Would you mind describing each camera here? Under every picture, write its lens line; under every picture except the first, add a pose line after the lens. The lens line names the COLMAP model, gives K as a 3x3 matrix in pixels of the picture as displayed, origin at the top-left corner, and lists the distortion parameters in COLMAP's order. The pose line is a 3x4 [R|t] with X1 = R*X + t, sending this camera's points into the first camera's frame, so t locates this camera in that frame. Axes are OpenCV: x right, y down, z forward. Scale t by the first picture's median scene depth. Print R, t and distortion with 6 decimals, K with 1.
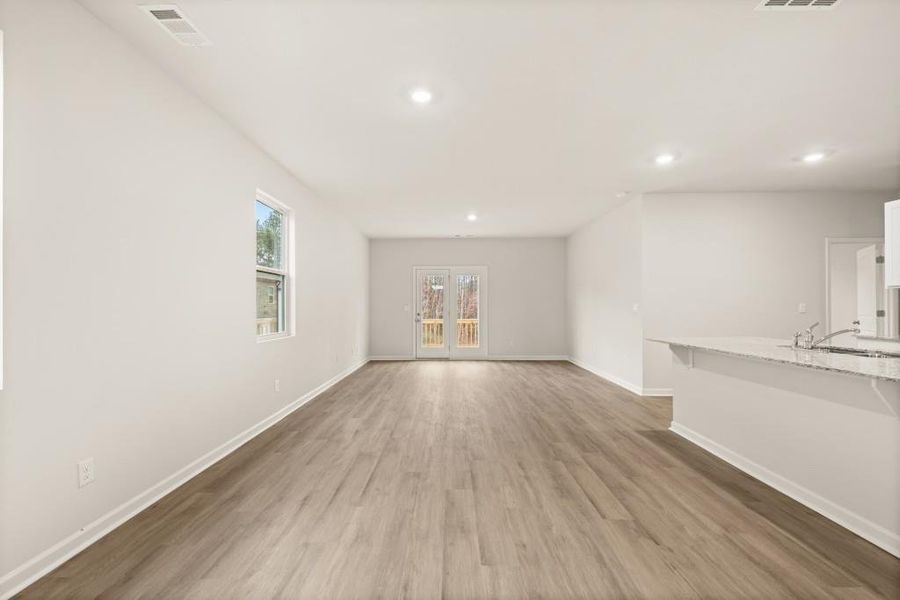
lens RADIAL K [[382.2, 0, 442.9], [0, 382.2, 304.1], [0, 0, 1]] dist [0.000872, -0.000229]
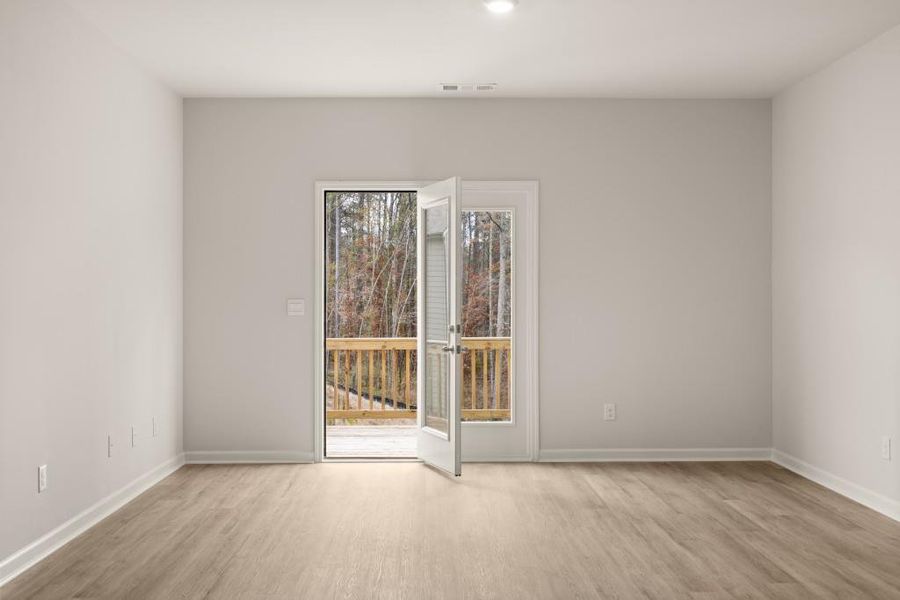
lens RADIAL K [[889.6, 0, 450.0], [0, 889.6, 300.0], [0, 0, 1]] dist [0.002706, -0.000346]
pose [[0.998945, 0.001381, 0.045912, 0.009156], [-0.001538, 0.999993, 0.003377, 0.004005], [-0.045907, -0.003444, 0.998940, 0.638059]]
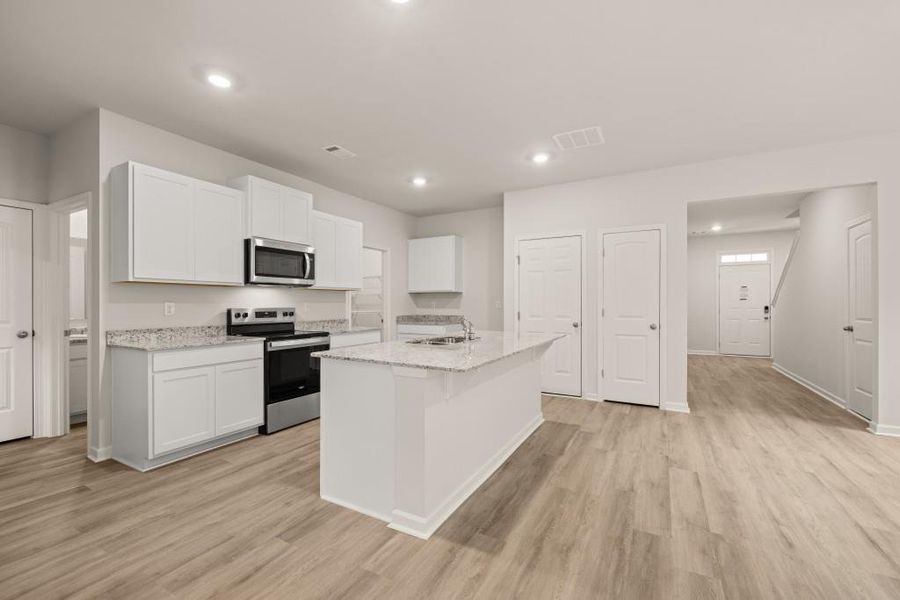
lens RADIAL K [[382.2, 0, 442.9], [0, 382.2, 304.1], [0, 0, 1]] dist [0.000872, -0.000229]
pose [[-0.880736, 0.002420, 0.473602, 0.394443], [-0.000898, 0.999977, -0.006780, 0.010493], [-0.473607, -0.006397, -0.880713, 1.771602]]
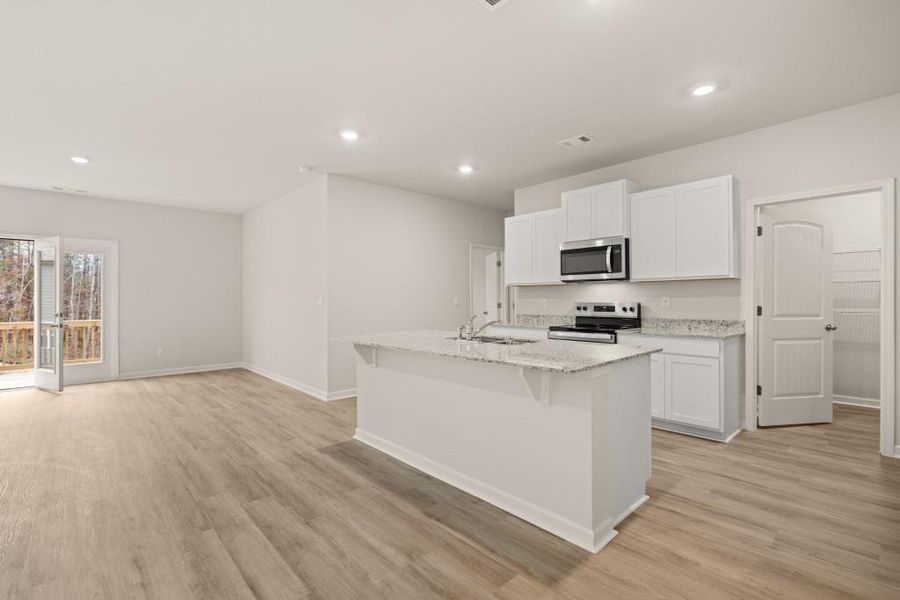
lens RADIAL K [[415.3, 0, 450.0], [0, 415.3, 300.0], [0, 0, 1]] dist [-0.003070, -0.000421]
pose [[0.724303, -0.001471, 0.689480, 0.105190], [-0.001572, 0.999992, 0.003786, 0.001222], [-0.689480, -0.003826, 0.724295, 0.172949]]
